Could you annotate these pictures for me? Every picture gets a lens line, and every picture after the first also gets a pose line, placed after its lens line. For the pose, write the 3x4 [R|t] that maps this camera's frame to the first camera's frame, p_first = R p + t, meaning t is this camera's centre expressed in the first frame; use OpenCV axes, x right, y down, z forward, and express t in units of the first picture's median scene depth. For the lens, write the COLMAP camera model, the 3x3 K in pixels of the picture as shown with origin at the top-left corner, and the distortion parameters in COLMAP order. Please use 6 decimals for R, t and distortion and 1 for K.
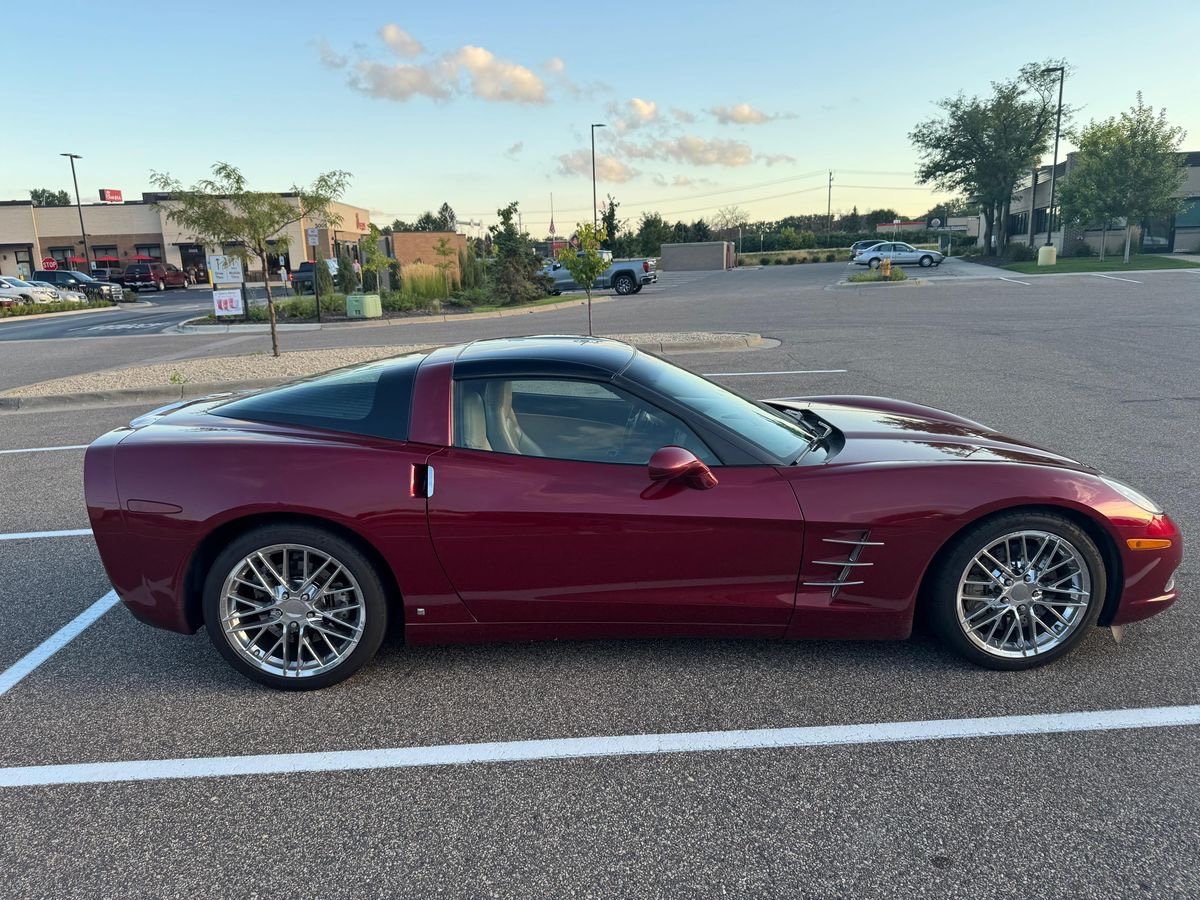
lens RADIAL K [[858.5, 0, 600.0], [0, 858.5, 450.0], [0, 0, 1]] dist [0.004875, -0.006512]
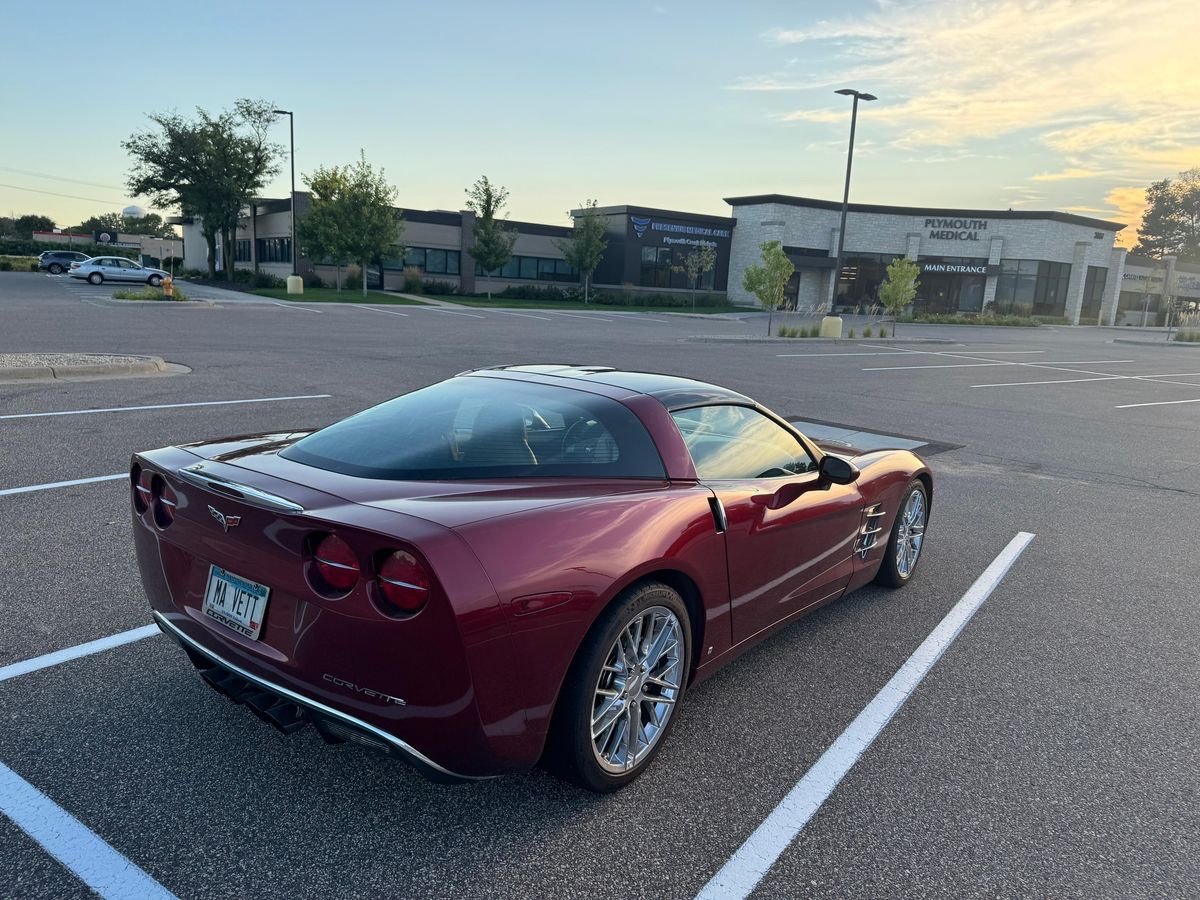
lens RADIAL K [[858.5, 0, 600.0], [0, 858.5, 450.0], [0, 0, 1]] dist [0.004875, -0.006512]
pose [[0.607292, -0.080772, 0.790362, -0.113326], [0.101141, 0.994584, 0.023928, -0.007661], [-0.788014, 0.065407, 0.612173, 0.054233]]
